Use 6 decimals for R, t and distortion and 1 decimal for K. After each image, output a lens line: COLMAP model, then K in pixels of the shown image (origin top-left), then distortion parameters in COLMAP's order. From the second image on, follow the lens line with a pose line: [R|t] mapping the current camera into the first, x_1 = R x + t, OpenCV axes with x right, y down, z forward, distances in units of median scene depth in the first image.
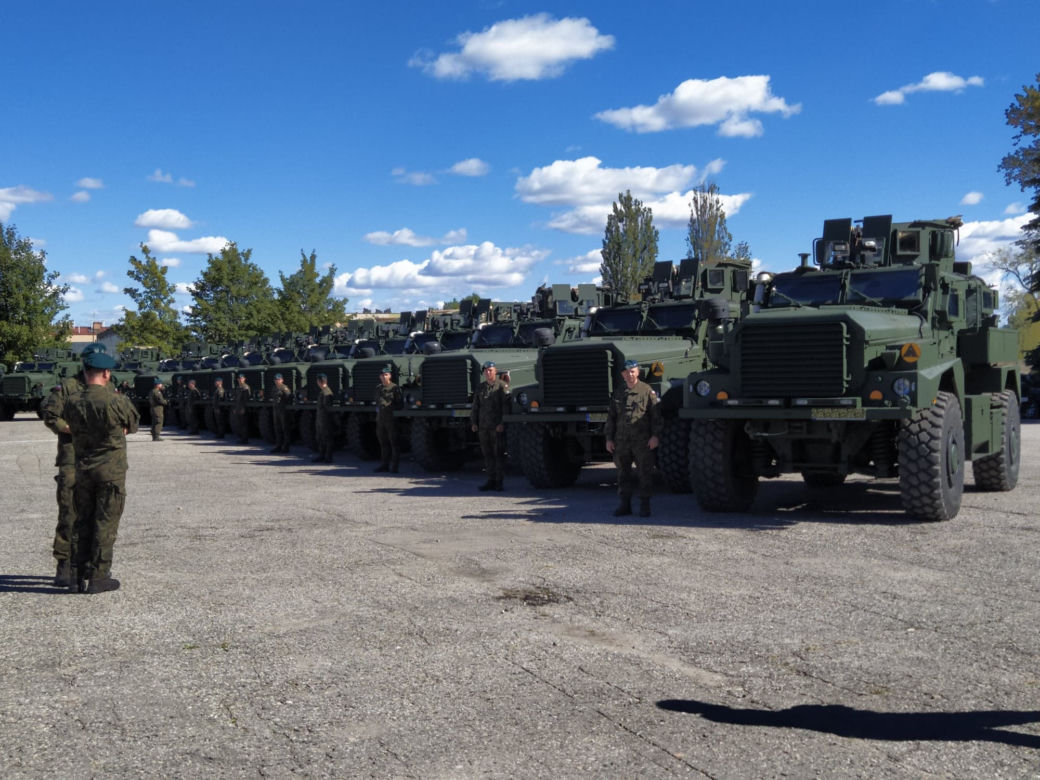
lens RADIAL K [[1234.5, 0, 517.8], [0, 1234.5, 404.0], [0, 0, 1]] dist [0.078081, 0.000000]
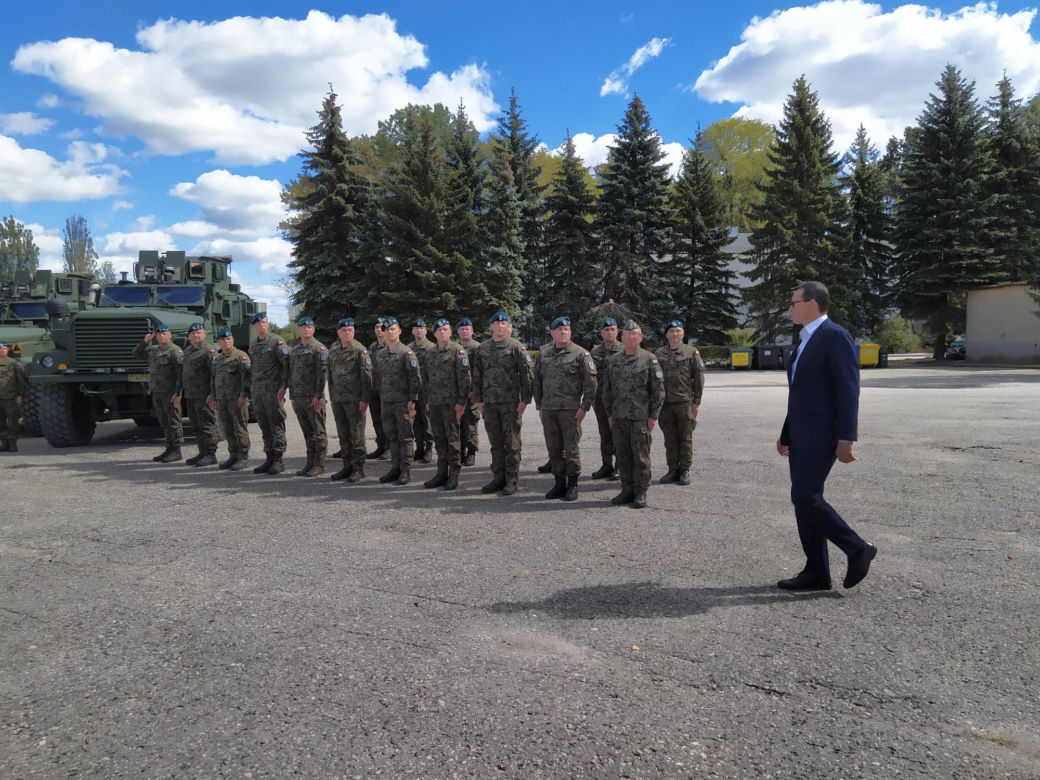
lens RADIAL K [[770.0, 0, 520.3], [0, 770.0, 400.3], [0, 0, 1]] dist [0.100696, -0.138092]
pose [[0.791741, -0.038539, 0.609640, 0.024916], [0.016764, 0.999003, 0.041382, 0.003147], [-0.610627, -0.022543, 0.791597, -0.049429]]
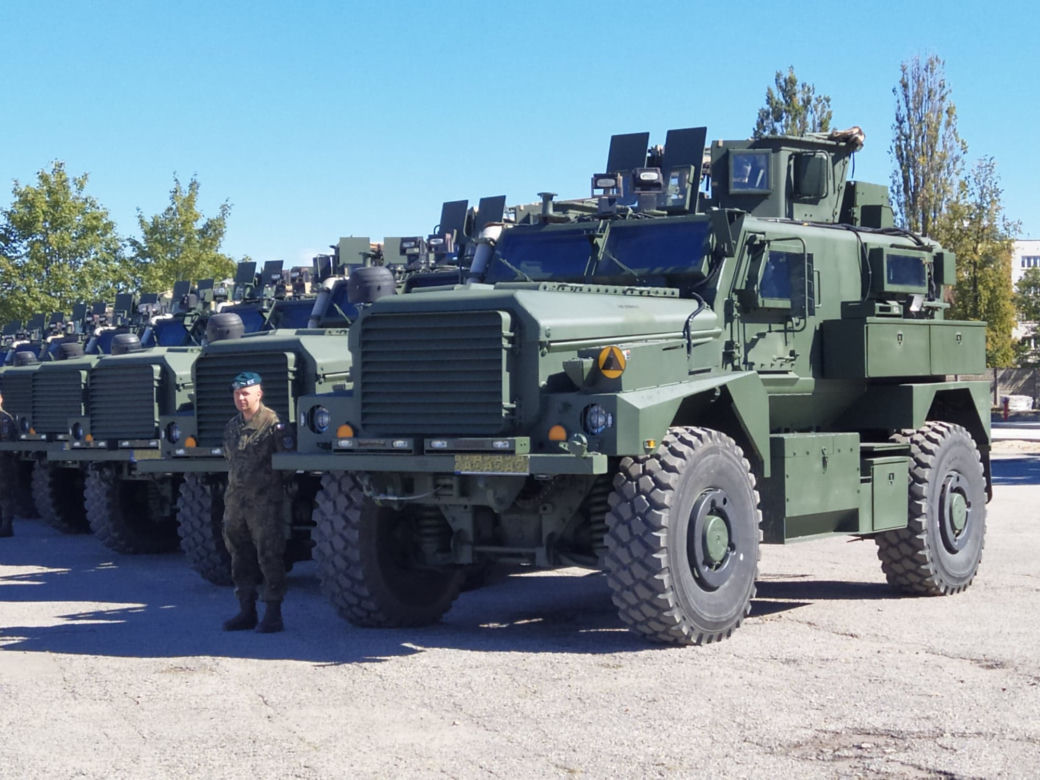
lens RADIAL K [[2118.2, 0, 518.5], [0, 2118.2, 386.2], [0, 0, 1]] dist [0.132535, 0.000000]
pose [[0.998153, 0.003390, -0.060649, 0.272177], [-0.004714, 0.999754, -0.021695, -0.006260], [0.060561, 0.021941, 0.997923, -0.013988]]
